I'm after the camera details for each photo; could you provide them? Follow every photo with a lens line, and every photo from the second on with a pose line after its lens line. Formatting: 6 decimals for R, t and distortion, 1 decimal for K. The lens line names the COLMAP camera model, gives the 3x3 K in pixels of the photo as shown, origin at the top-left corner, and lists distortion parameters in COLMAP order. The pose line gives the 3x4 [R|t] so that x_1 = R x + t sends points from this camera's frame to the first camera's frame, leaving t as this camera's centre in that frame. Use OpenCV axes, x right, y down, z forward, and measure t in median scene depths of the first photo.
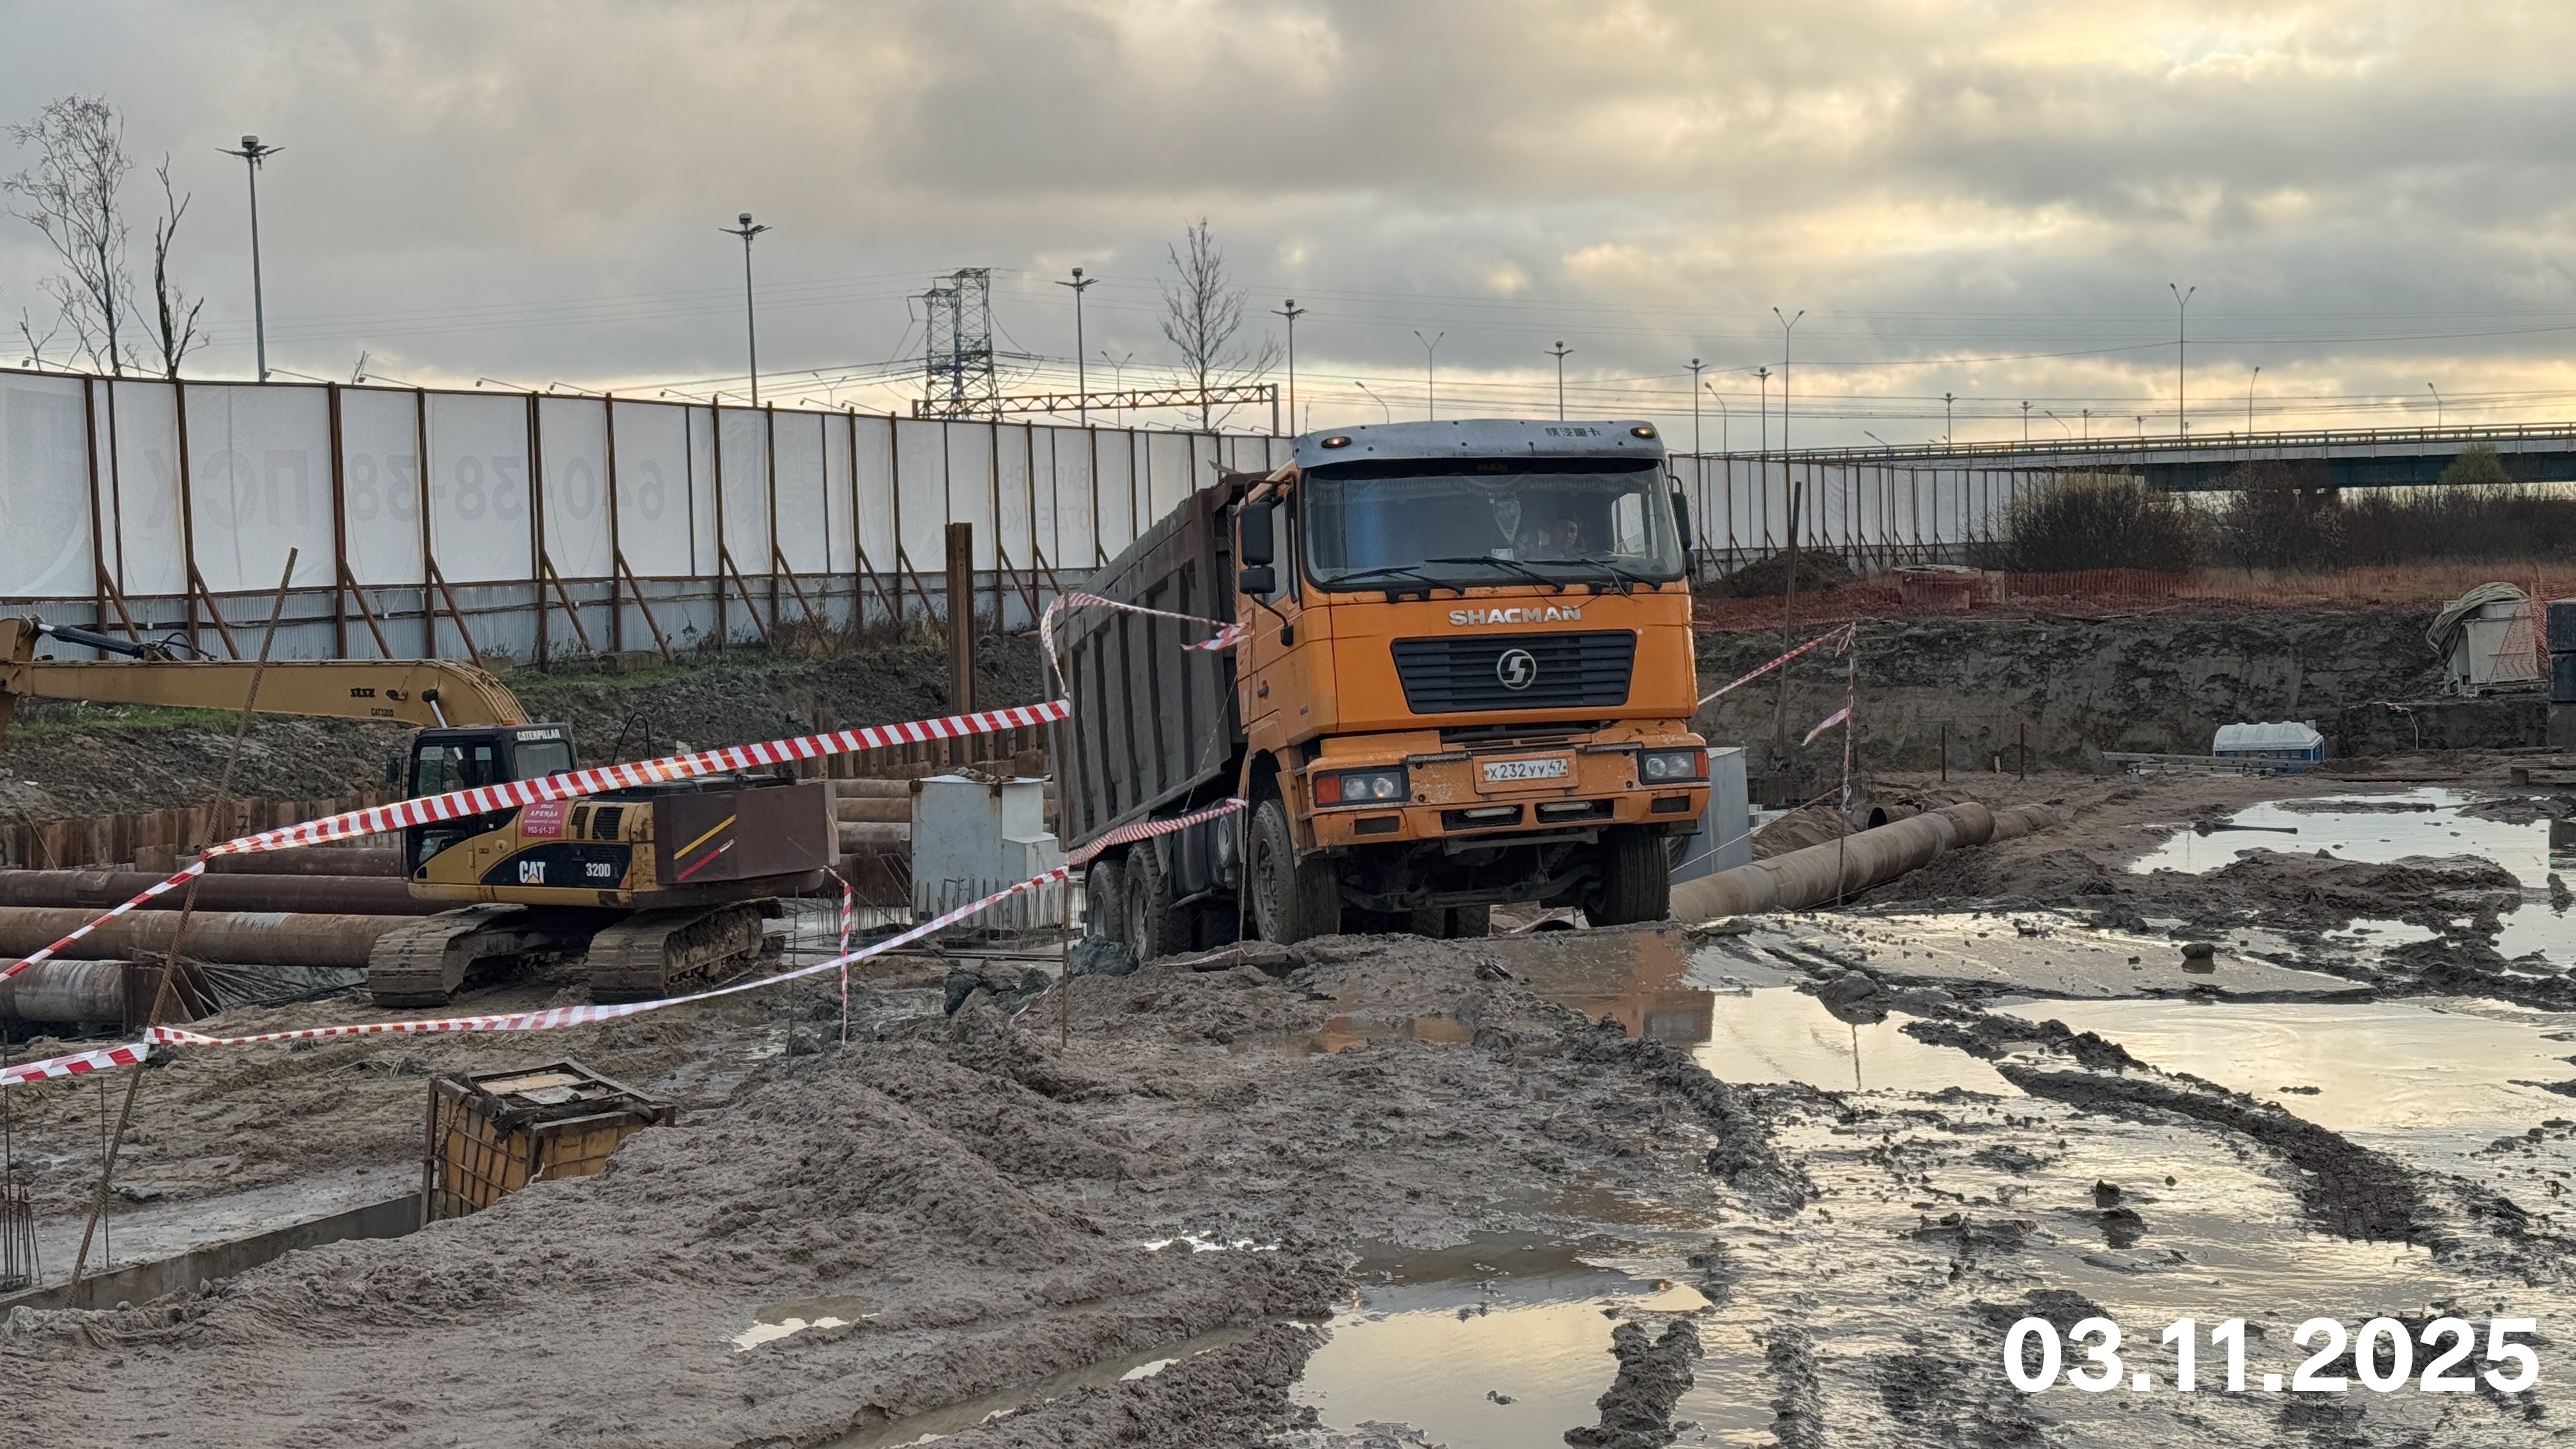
lens RADIAL K [[3428.8, 0, 1308.0], [0, 3428.8, 775.5], [0, 0, 1]] dist [0.246064, 0.000000]
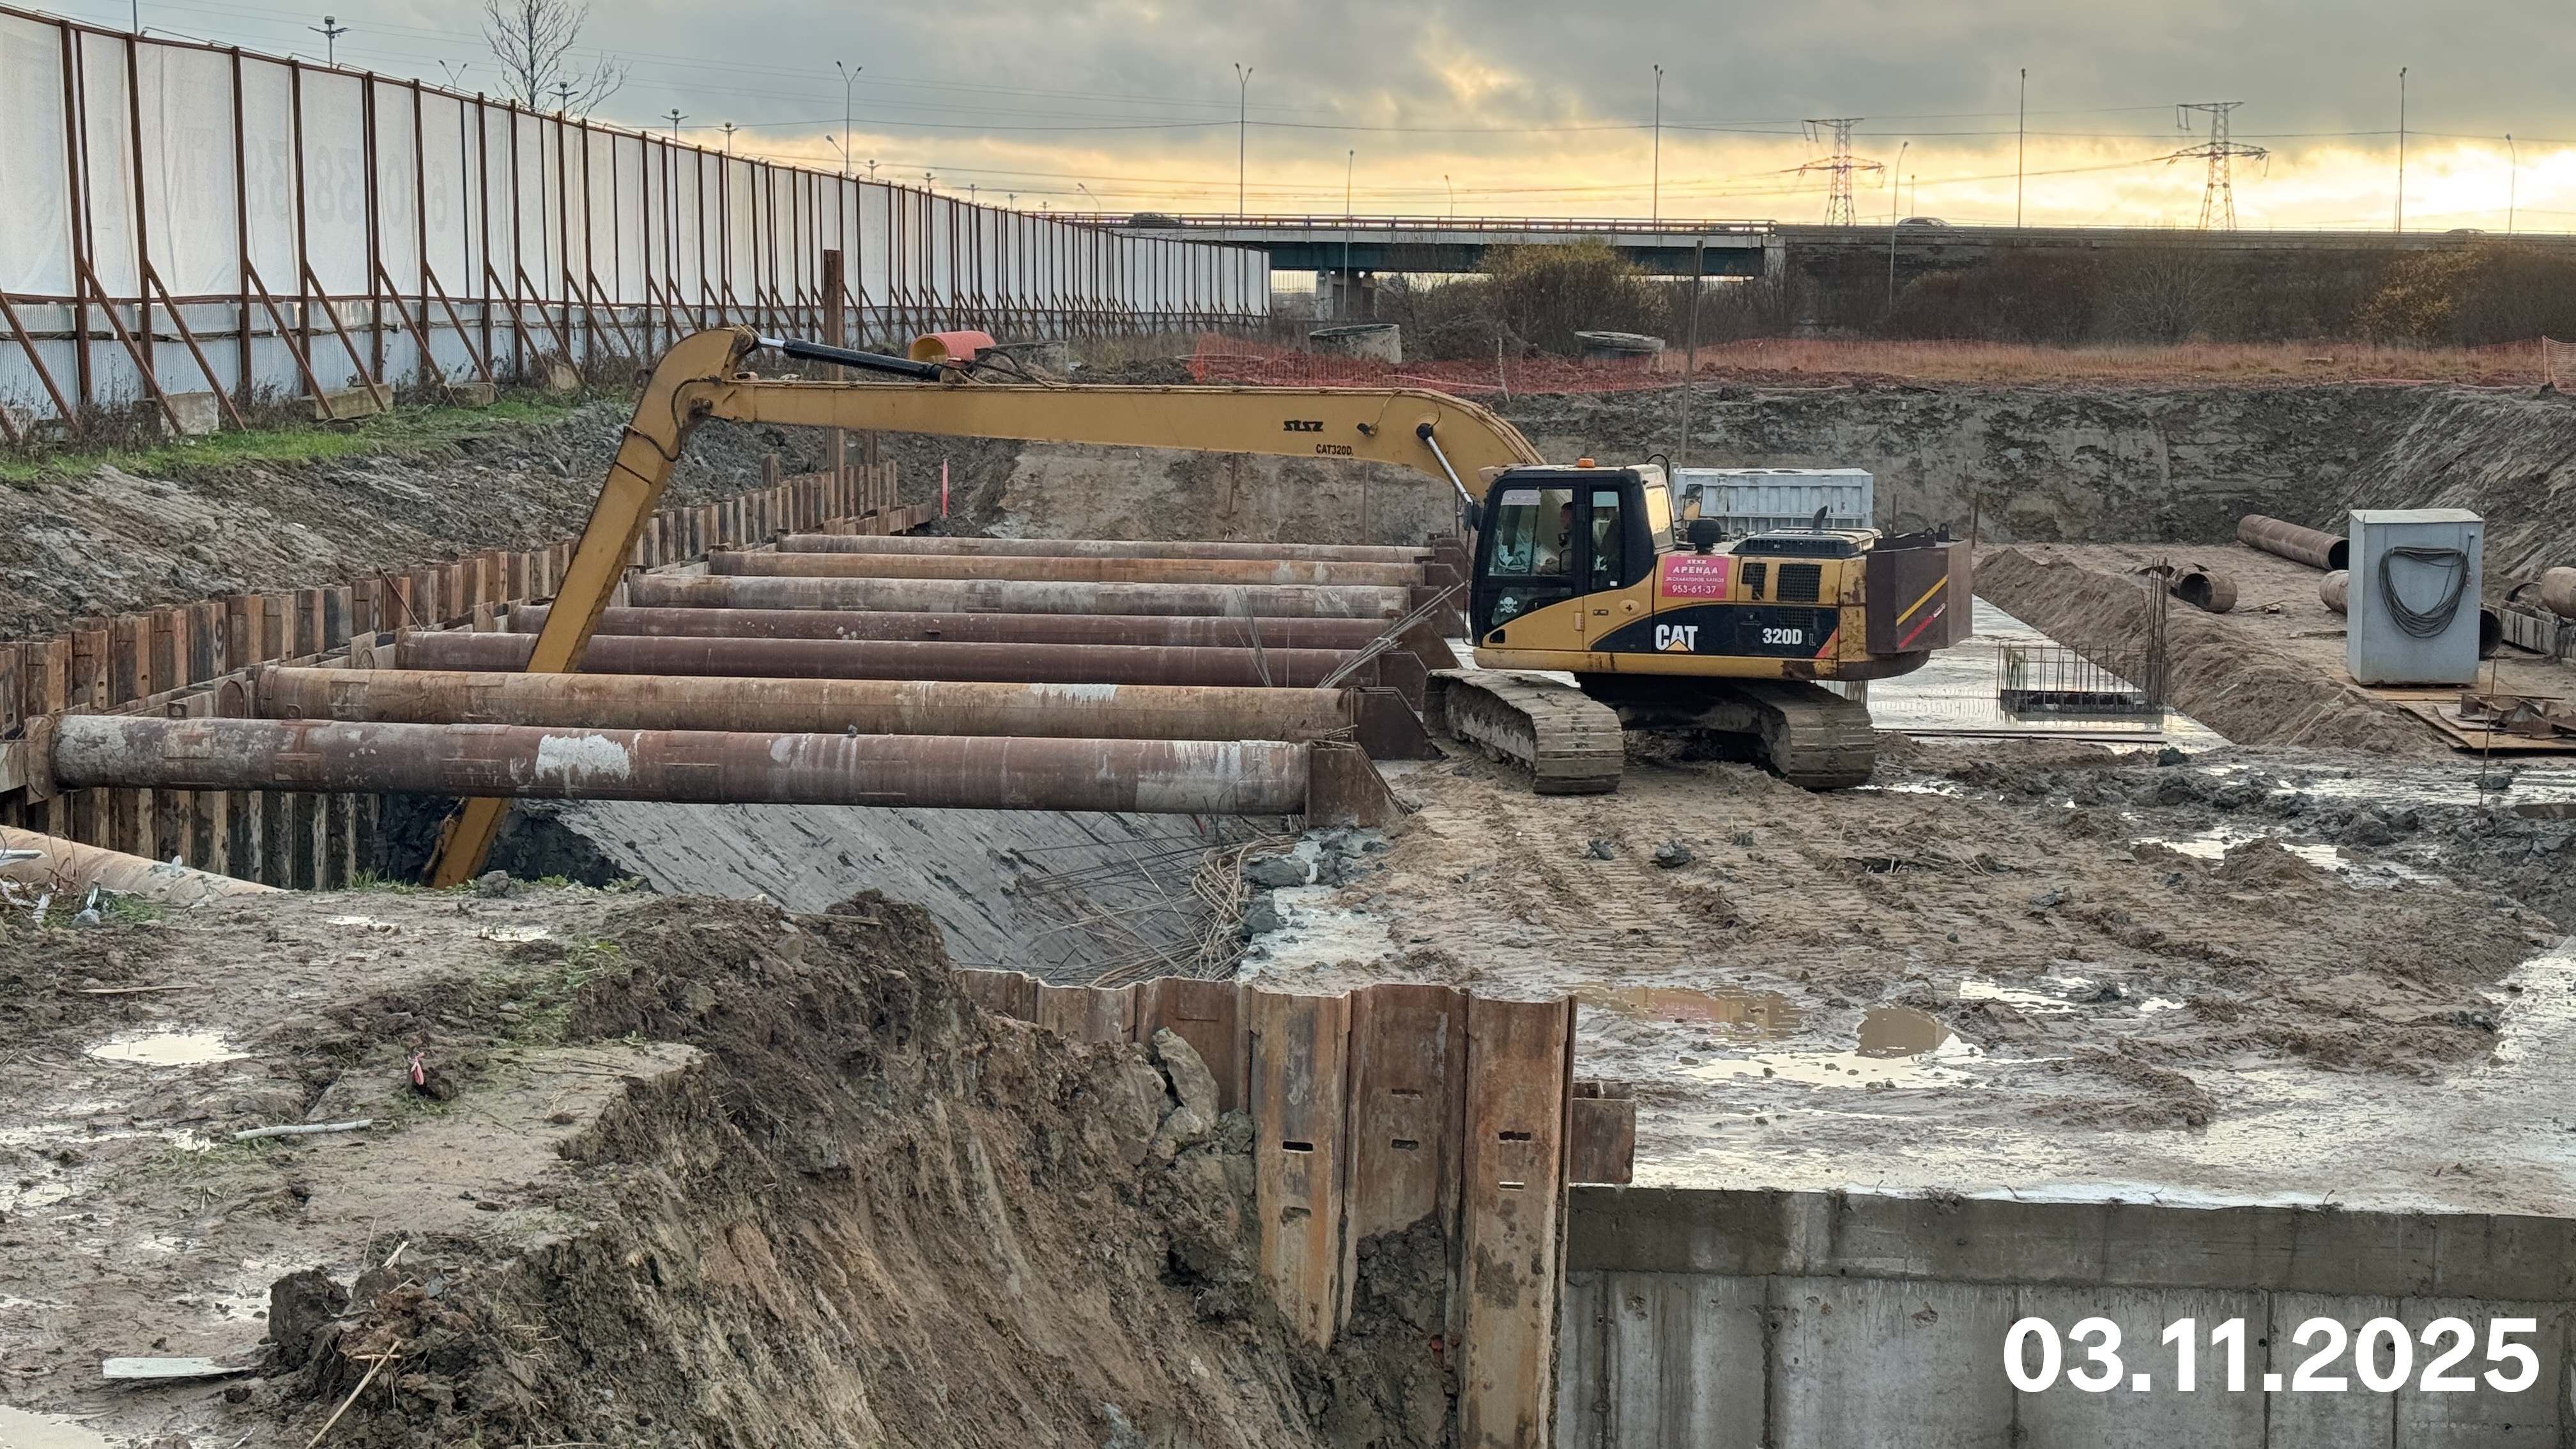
lens RADIAL K [[3516.8, 0, 1266.4], [0, 3516.8, 733.4], [0, 0, 1]] dist [0.126982, 0.000000]
pose [[0.951361, -0.006002, 0.308020, -0.275770], [-0.010001, 0.998682, 0.050349, 0.004533], [-0.307916, -0.050981, 0.950047, 0.099892]]
